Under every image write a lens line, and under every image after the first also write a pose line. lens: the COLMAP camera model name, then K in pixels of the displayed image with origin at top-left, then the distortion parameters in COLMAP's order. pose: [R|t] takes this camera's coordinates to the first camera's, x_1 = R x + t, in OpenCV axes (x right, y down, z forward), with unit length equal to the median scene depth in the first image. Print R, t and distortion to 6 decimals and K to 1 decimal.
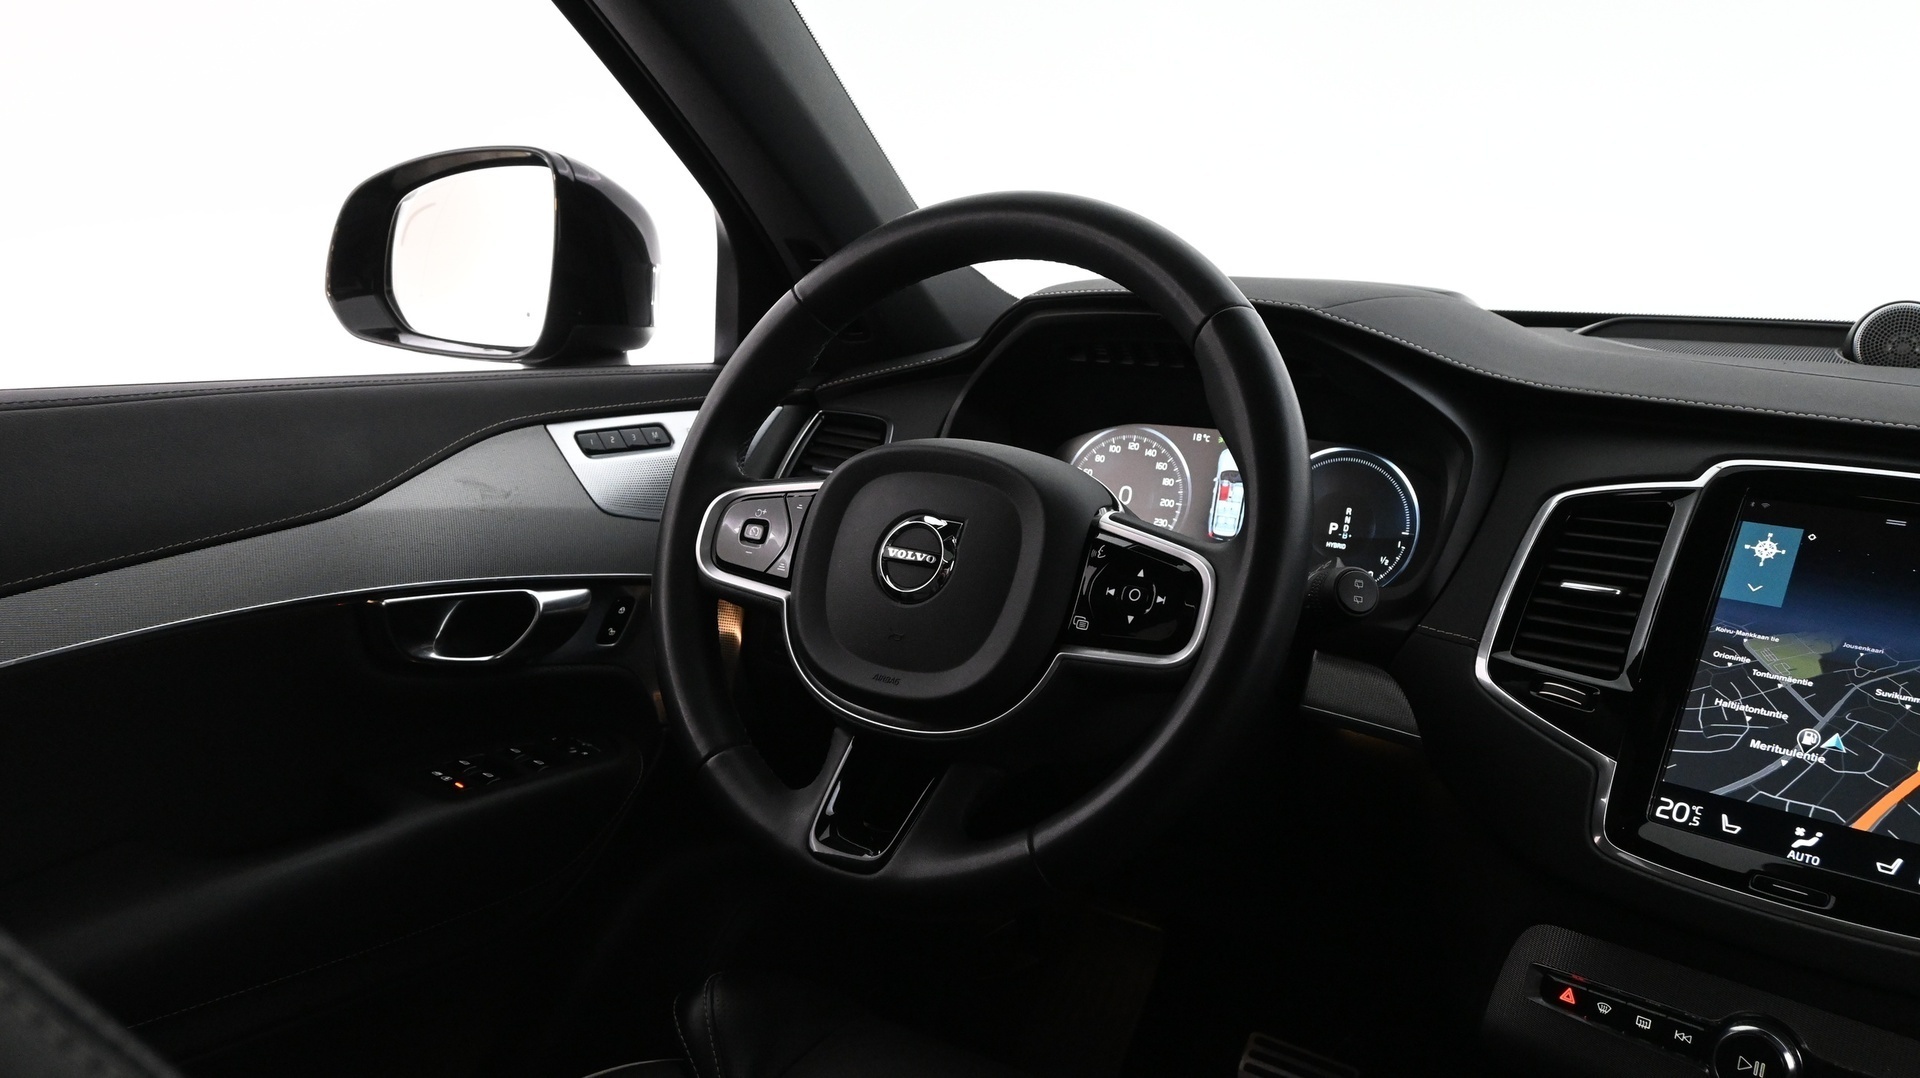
lens RADIAL K [[1498.4, 0, 960.0], [0, 1498.4, 539.0], [0, 0, 1]] dist [-0.048979, 0.039132]
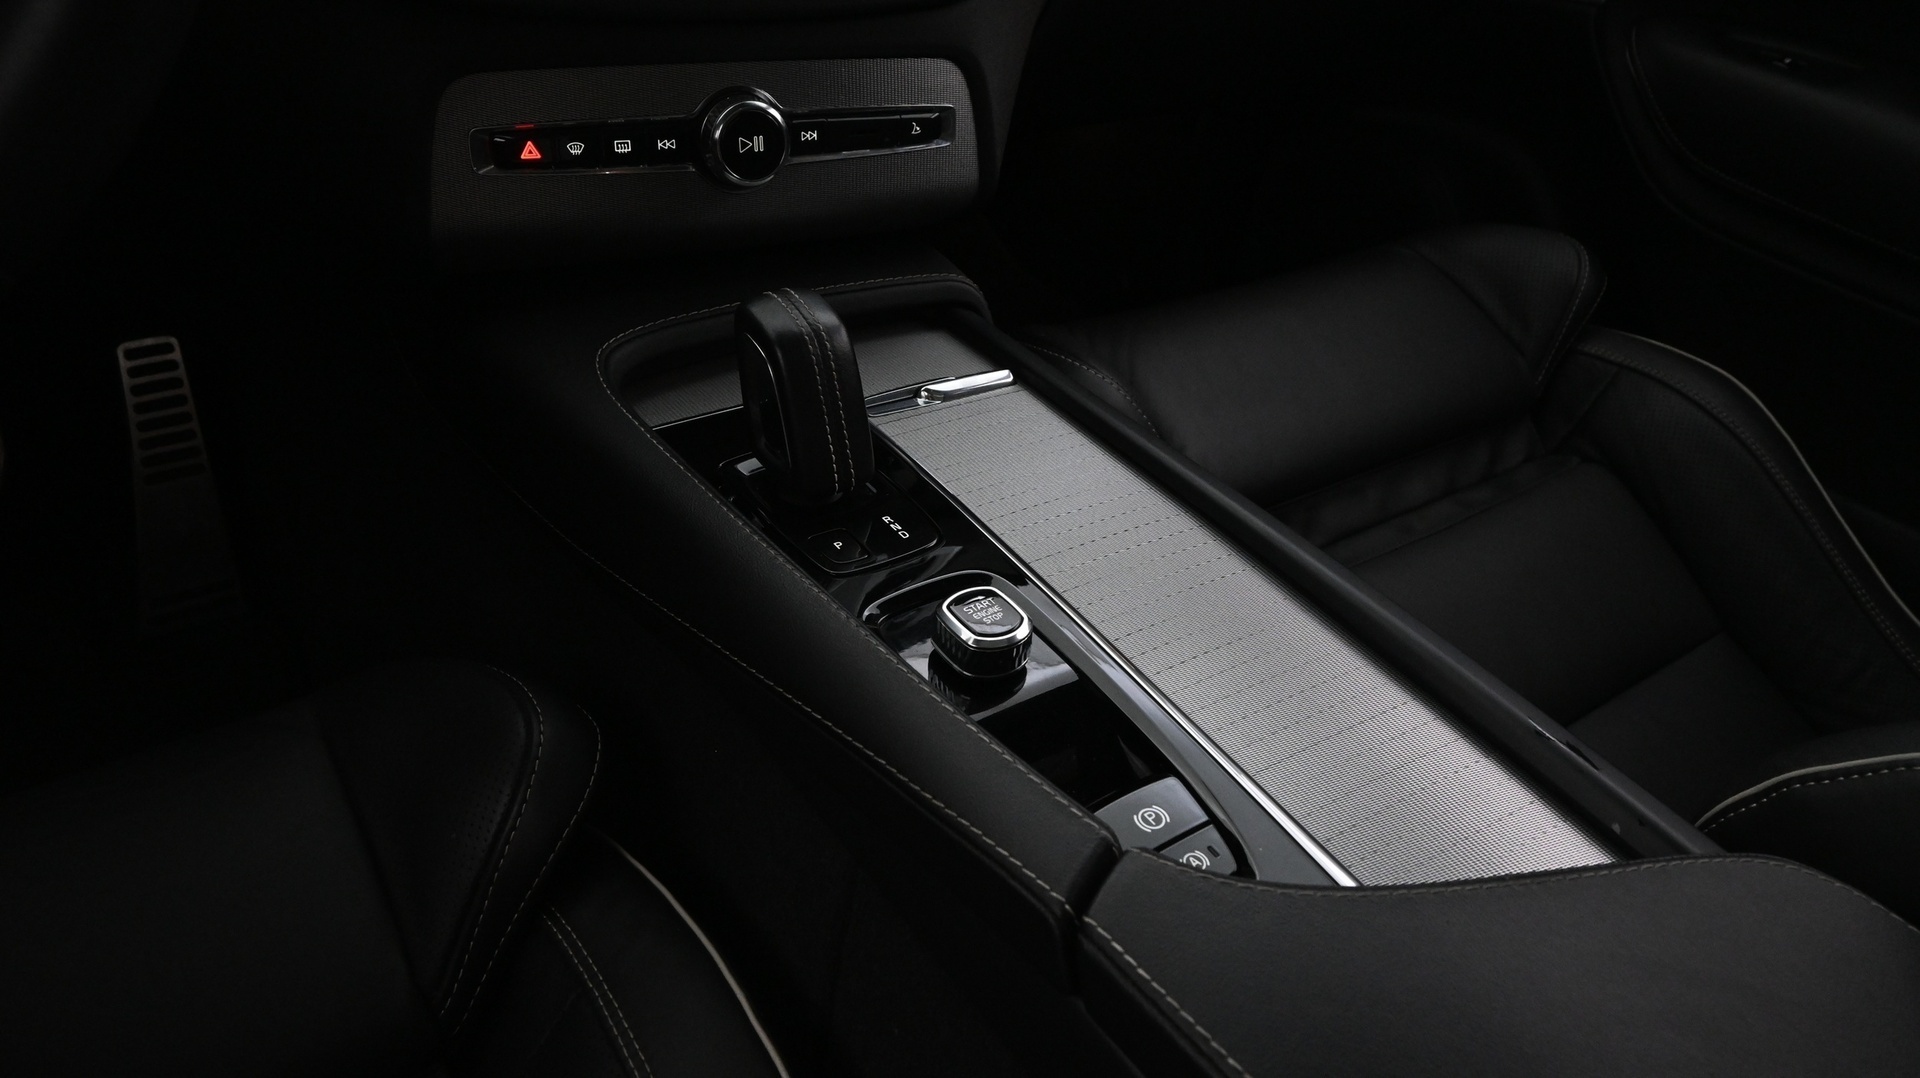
lens RADIAL K [[1304.6, 0, 960.0], [0, 1304.6, 539.0], [0, 0, 1]] dist [-0.003746, 0.000489]
pose [[0.357718, -0.570680, 0.739164, -0.165086], [0.052952, 0.802663, 0.594078, 0.064122], [-0.932327, -0.173372, 0.317345, 0.517525]]
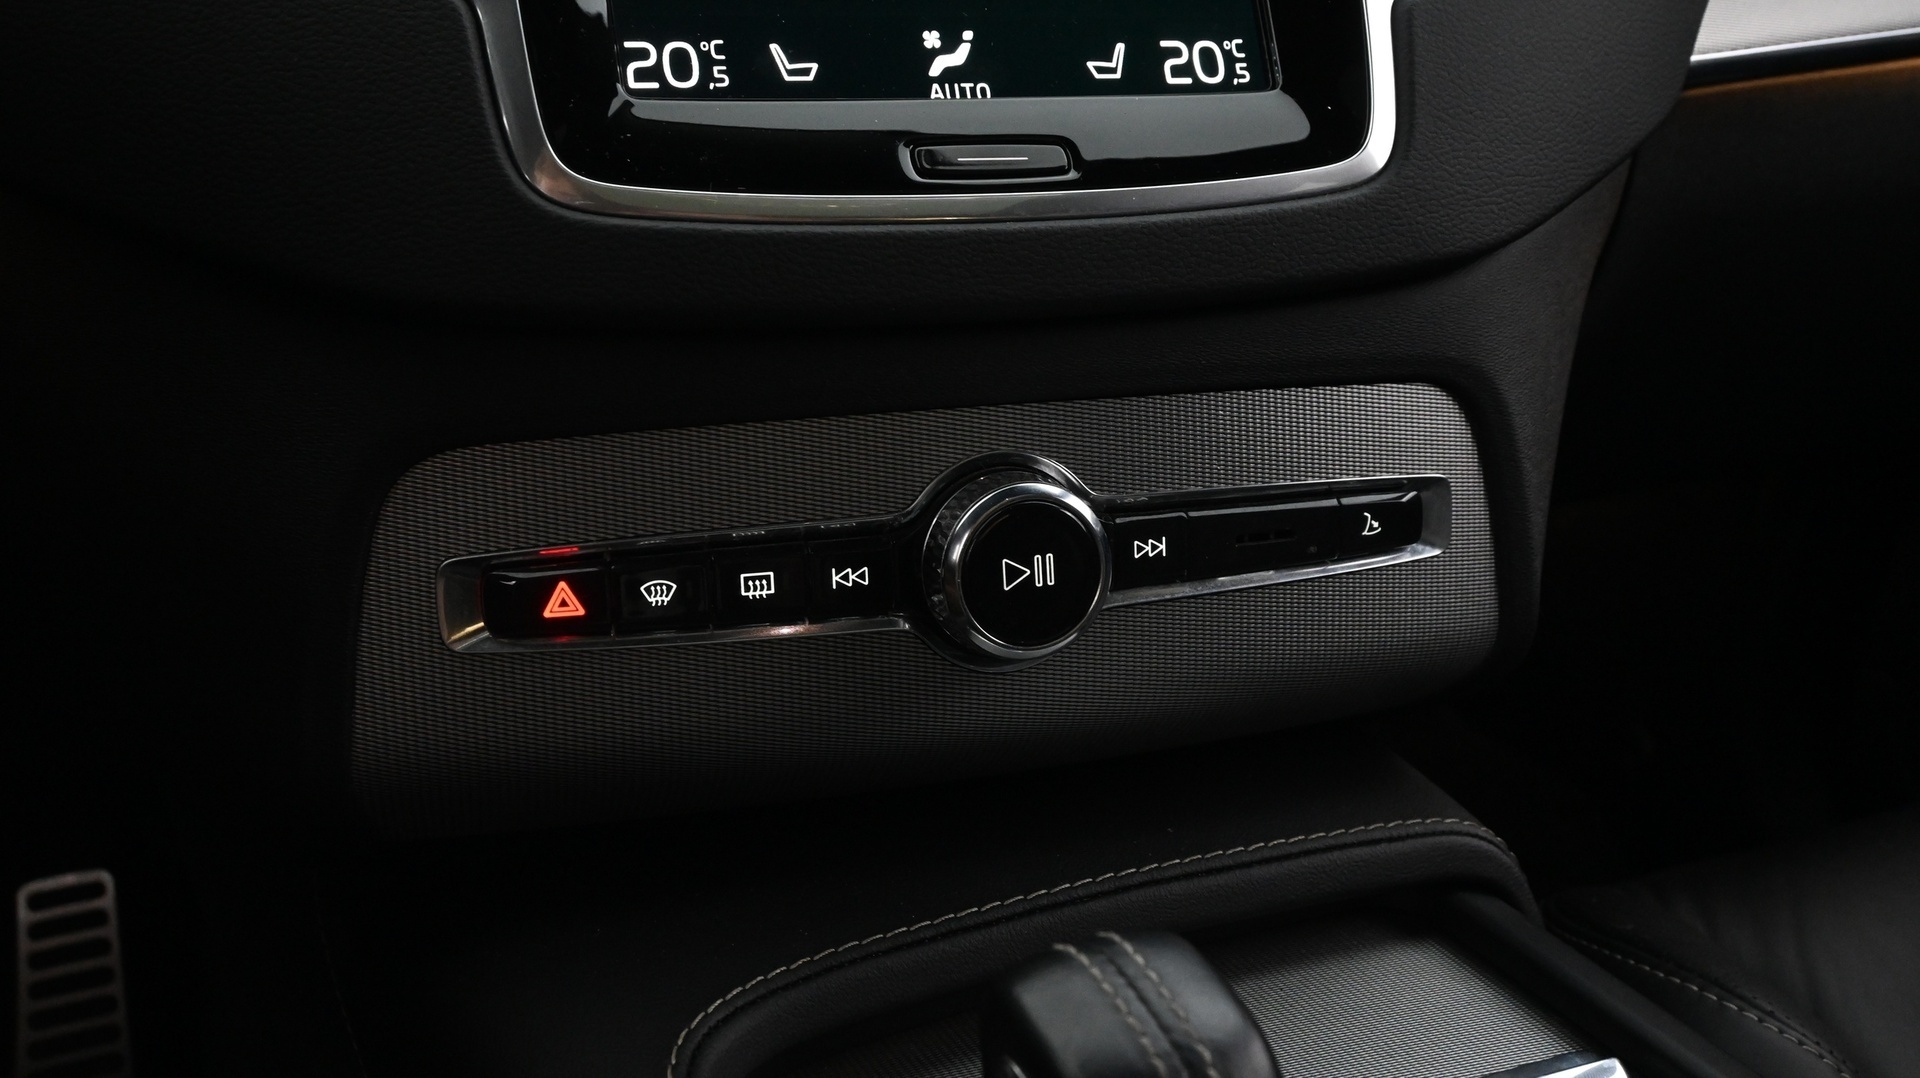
lens RADIAL K [[1740.0, 0, 960.0], [0, 1740.0, 539.0], [0, 0, 1]] dist [-0.008818, -0.011574]
pose [[0.505588, -0.352493, 0.787483, 0.111709], [0.145253, 0.934481, 0.325034, 0.162164], [-0.850460, -0.049949, 0.523663, 0.684192]]
